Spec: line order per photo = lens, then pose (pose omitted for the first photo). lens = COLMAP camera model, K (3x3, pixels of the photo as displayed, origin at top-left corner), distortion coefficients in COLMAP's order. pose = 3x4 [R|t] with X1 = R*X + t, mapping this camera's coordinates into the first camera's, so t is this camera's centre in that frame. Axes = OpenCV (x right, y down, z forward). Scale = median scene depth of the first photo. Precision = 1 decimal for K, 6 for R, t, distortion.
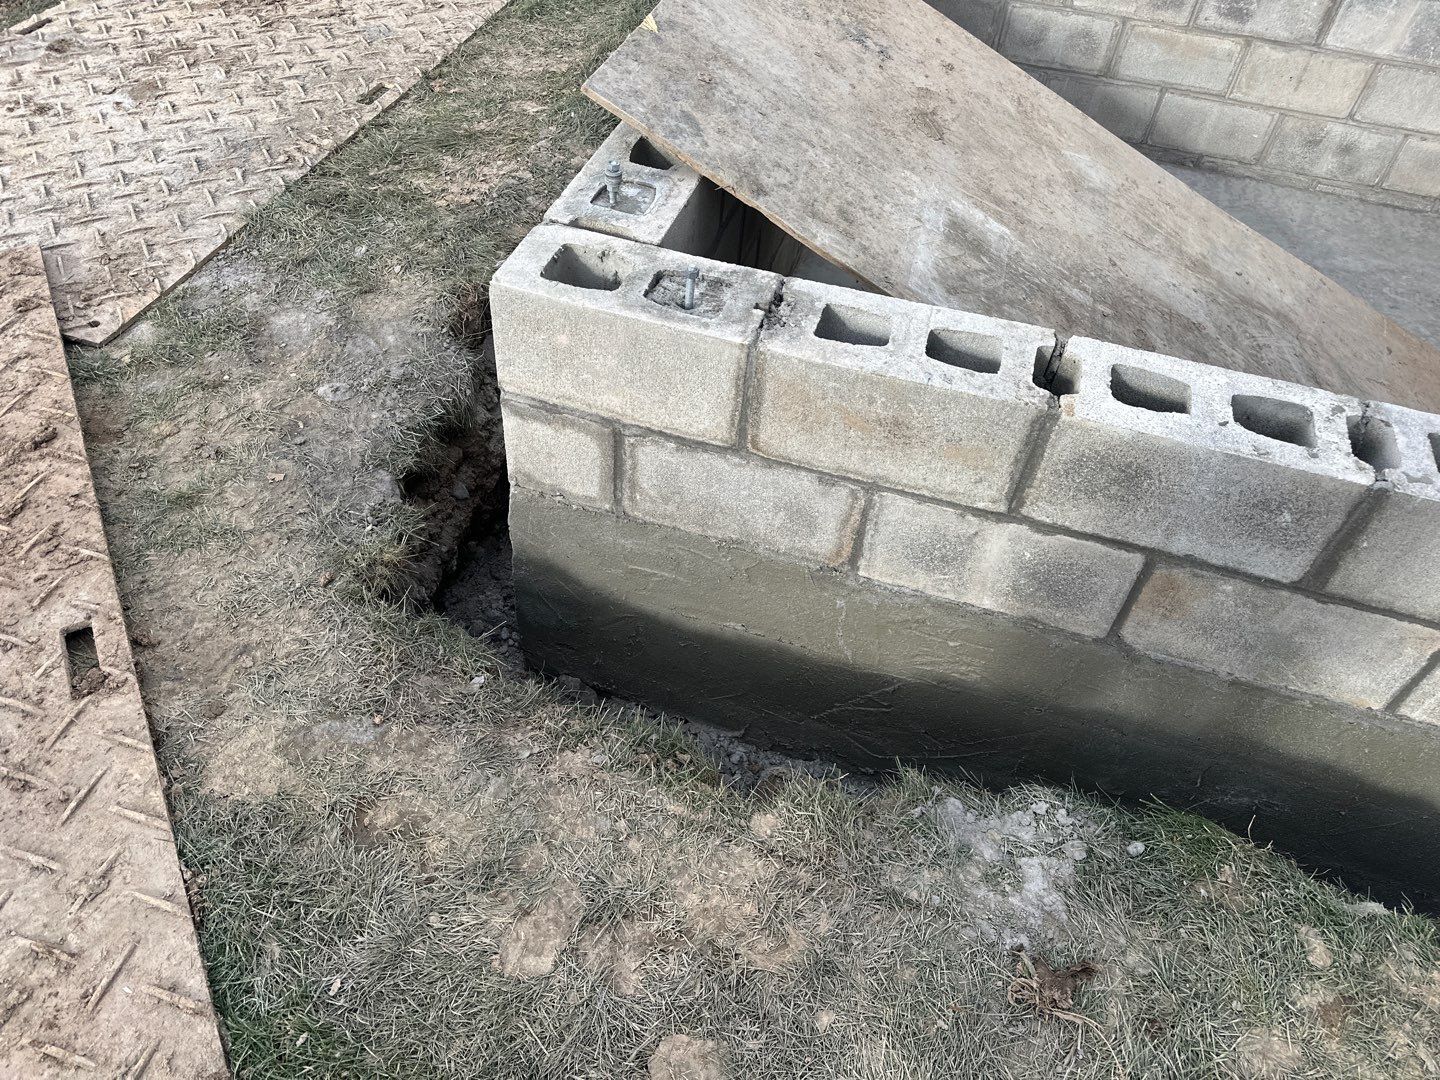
lens RADIAL K [[1020.3, 0, 708.4], [0, 1020.3, 549.9], [0, 0, 1]] dist [0.033390, -0.041605]
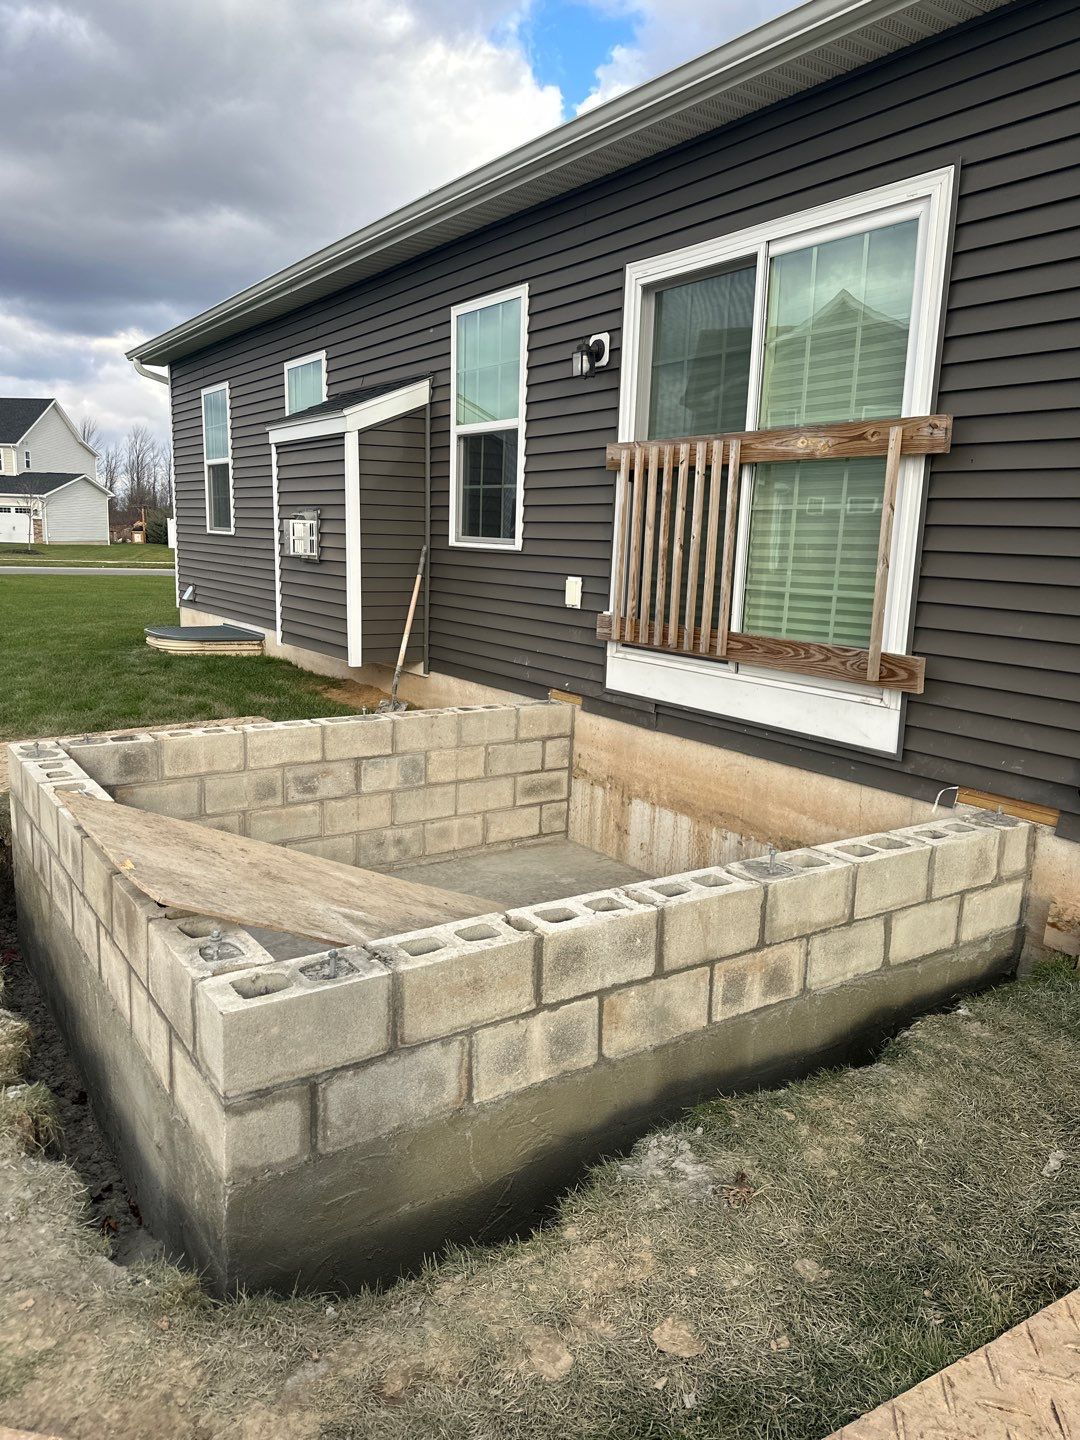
lens RADIAL K [[998.5, 0, 538.9], [0, 998.5, 722.9], [0, 0, 1]] dist [0.108476, -0.073846]
pose [[0.628504, -0.184005, 0.755728, -0.912465], [0.573015, 0.766556, -0.289908, 0.092139], [-0.525963, 0.615251, 0.587221, -0.314265]]
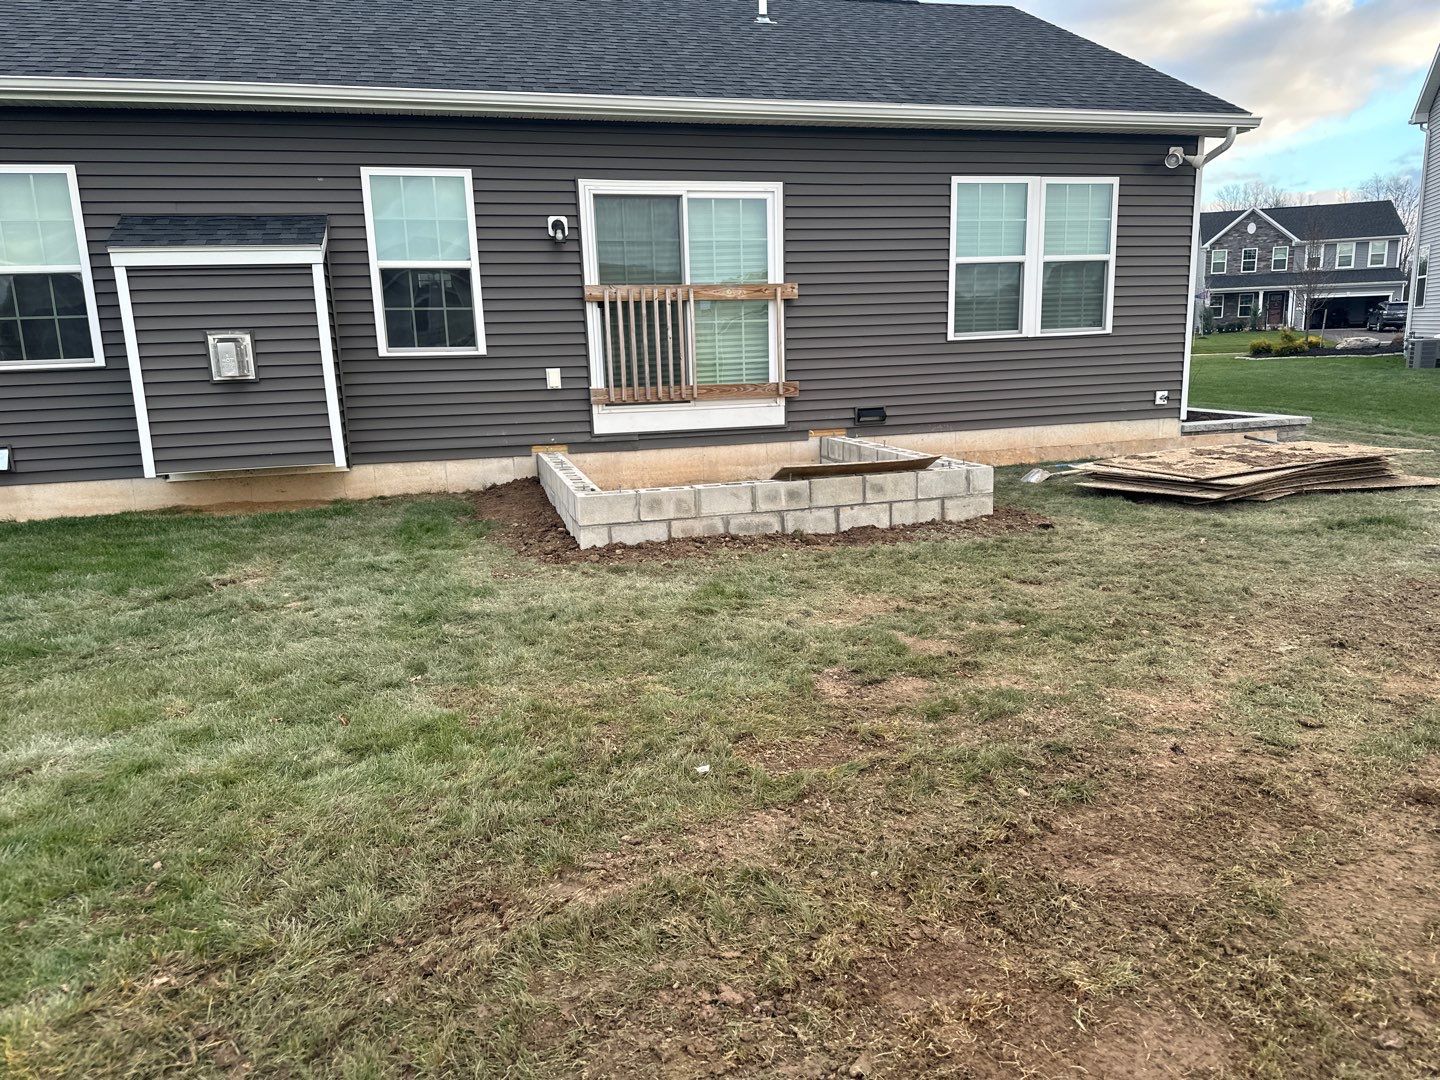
lens RADIAL K [[998.5, 0, 731.4], [0, 998.5, 549.1], [0, 0, 1]] dist [0.108476, -0.073846]
pose [[-0.537498, -0.213092, 0.815897, -3.572262], [0.615237, 0.562593, 0.552243, -3.499065], [-0.576696, 0.798800, -0.171291, 2.864260]]
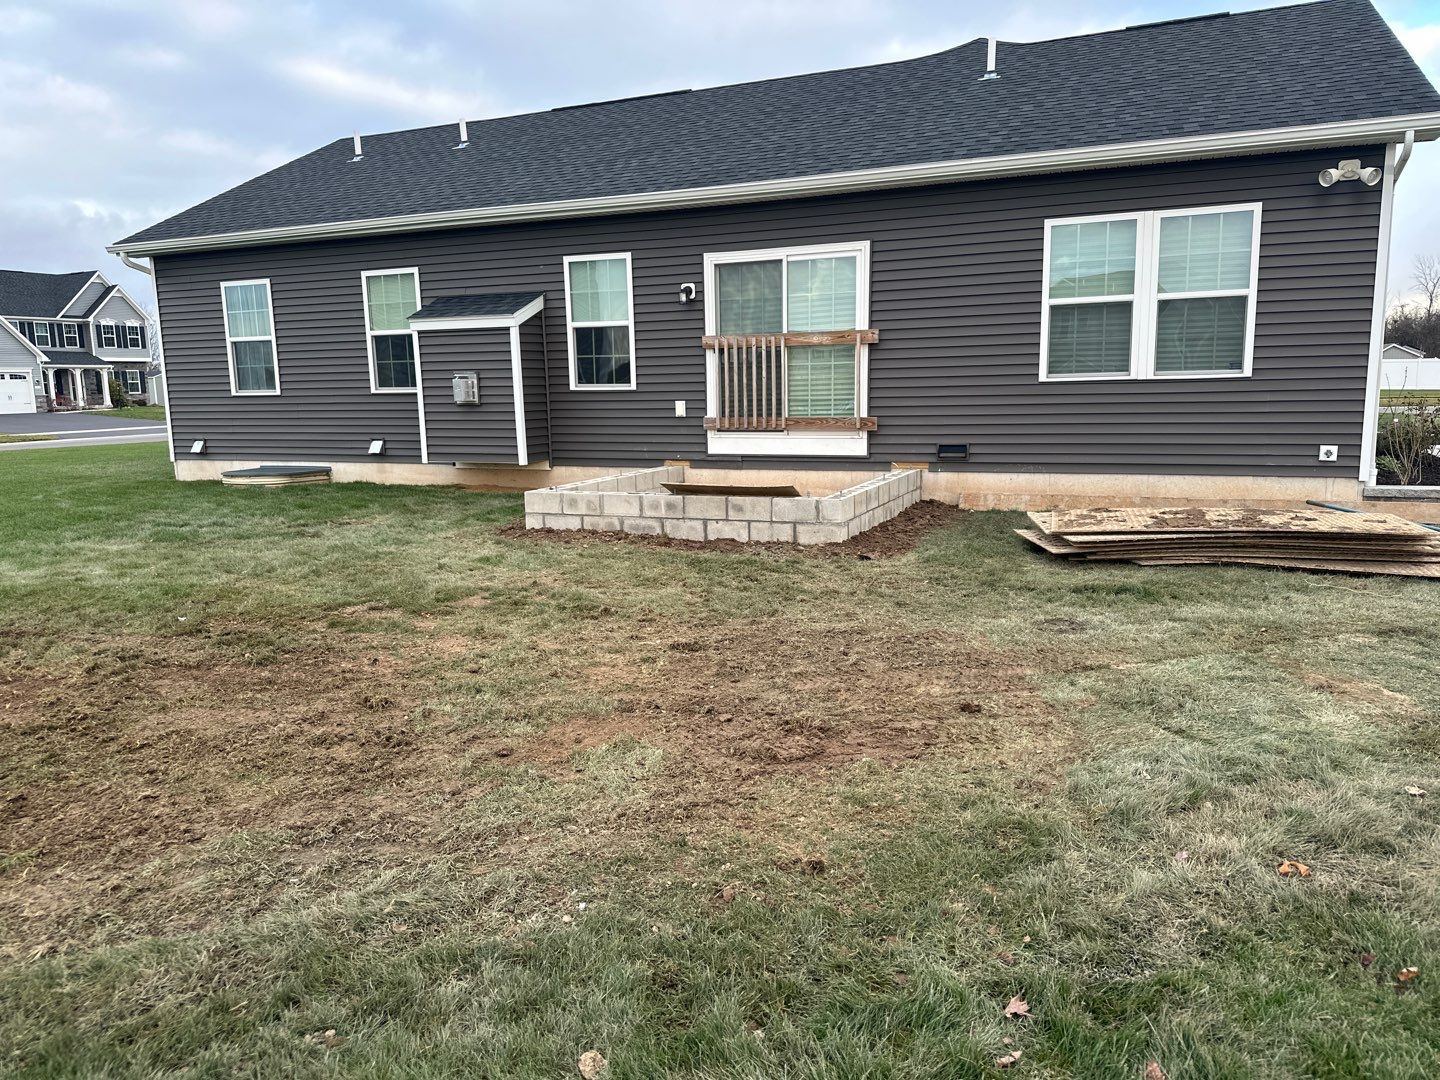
lens RADIAL K [[998.5, 0, 743.3], [0, 998.5, 559.1], [0, 0, 1]] dist [0.108476, -0.073846]
pose [[0.089123, -0.232245, 0.968566, -5.562119], [0.743635, 0.662443, 0.090417, -0.926046], [-0.662619, 0.712201, 0.231745, 0.305778]]
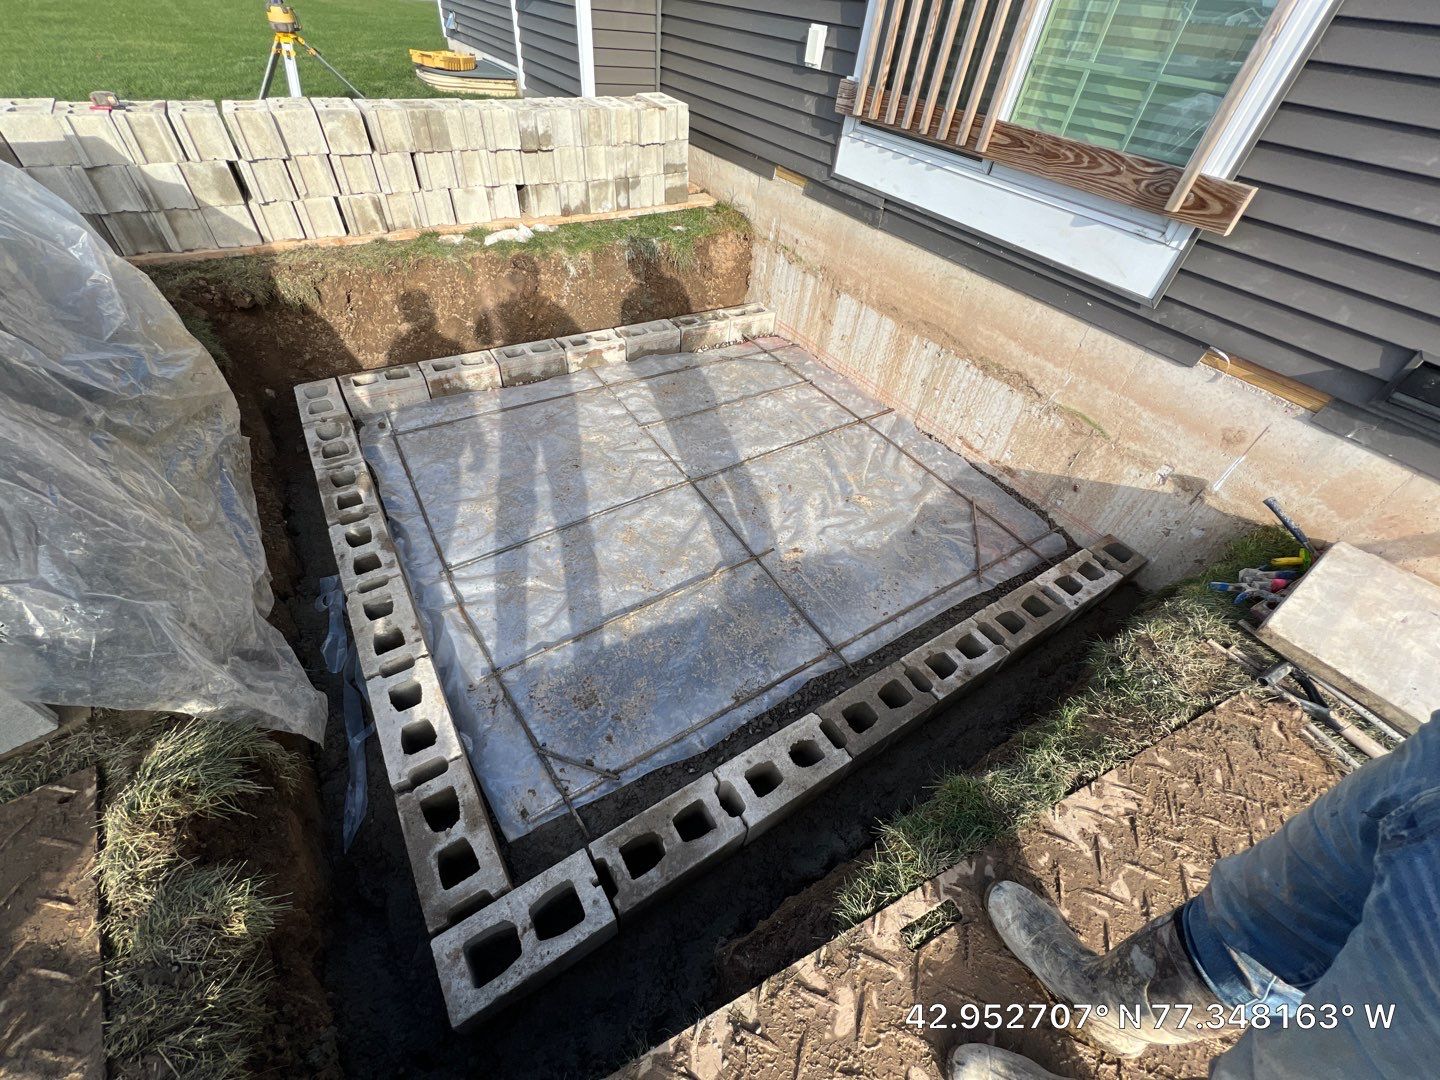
lens RADIAL K [[575.8, 0, 724.2], [0, 575.8, 544.2], [0, 0, 1]] dist [-0.005218, 0.001399]
pose [[0.655030, -0.529184, 0.539352, -0.069167], [0.514598, 0.835104, 0.194394, -0.424614], [-0.553285, 0.150216, 0.819336, 0.348525]]
